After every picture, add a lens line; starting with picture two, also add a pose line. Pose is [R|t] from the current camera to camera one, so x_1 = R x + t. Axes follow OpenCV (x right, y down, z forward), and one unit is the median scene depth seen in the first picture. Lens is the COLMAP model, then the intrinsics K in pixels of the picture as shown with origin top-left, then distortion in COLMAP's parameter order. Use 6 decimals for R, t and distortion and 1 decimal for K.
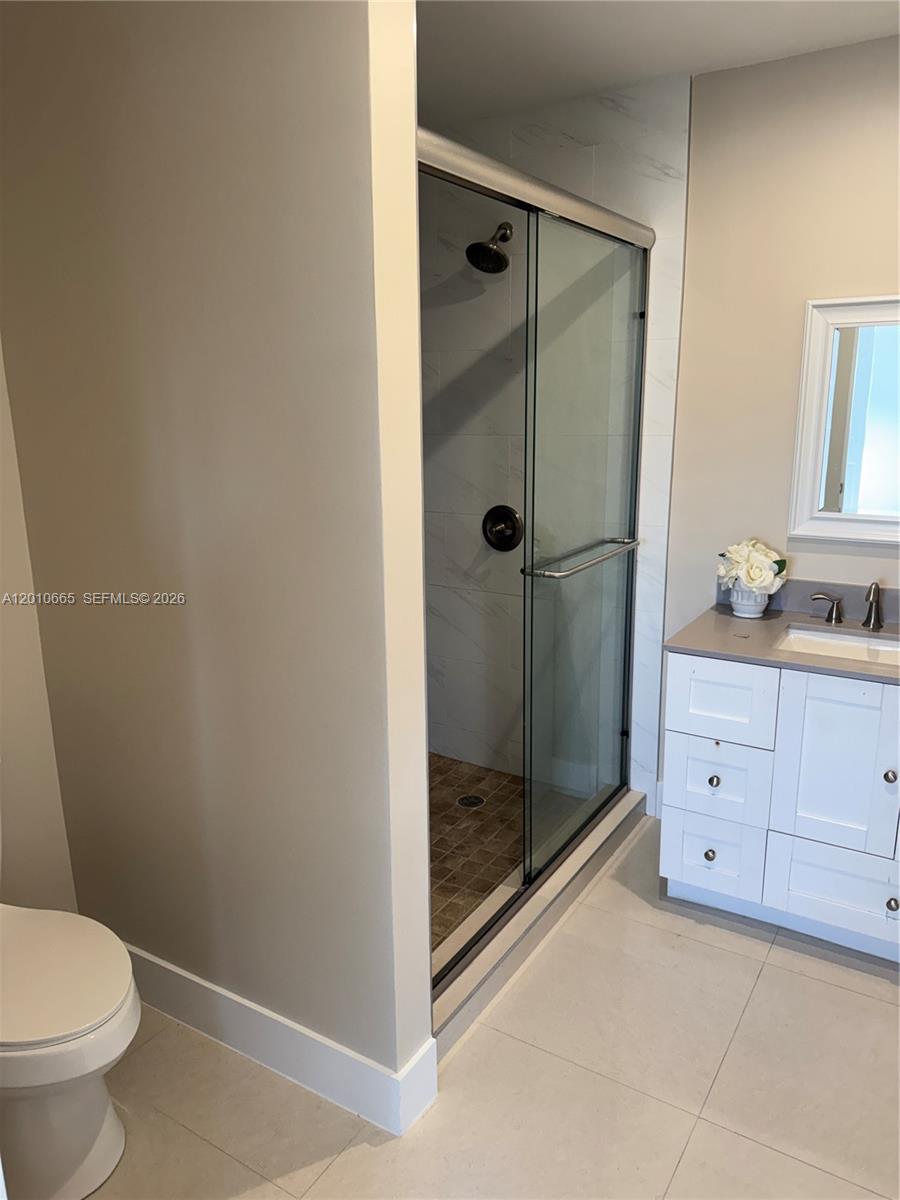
lens RADIAL K [[830.6, 0, 441.9], [0, 830.6, 598.0], [0, 0, 1]] dist [0.057916, -0.060080]
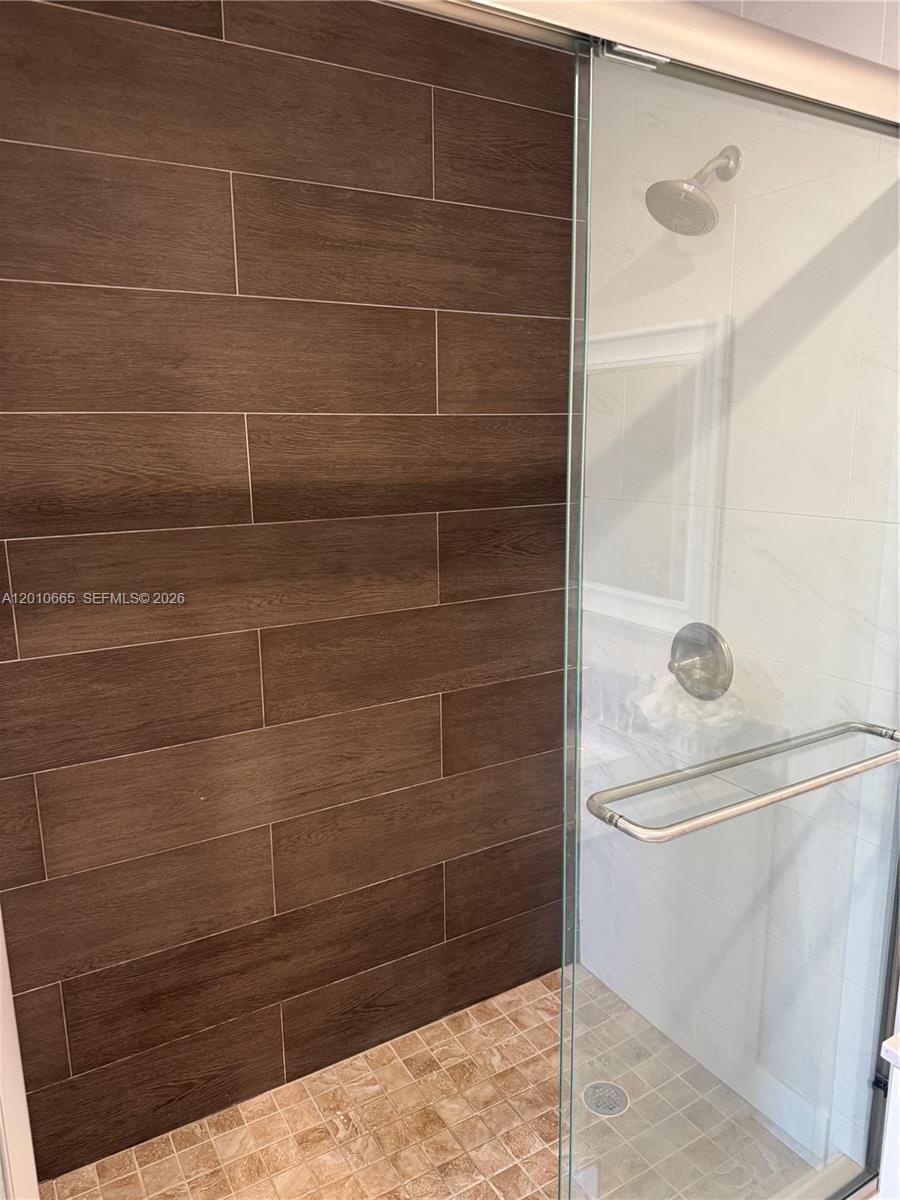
lens RADIAL K [[830.6, 0, 457.4], [0, 830.6, 601.1], [0, 0, 1]] dist [0.057916, -0.060080]
pose [[0.888834, 0.096611, -0.447929, 0.184886], [-0.111816, 0.993700, -0.007554, -0.104143], [0.444377, 0.056800, 0.894037, 0.388306]]
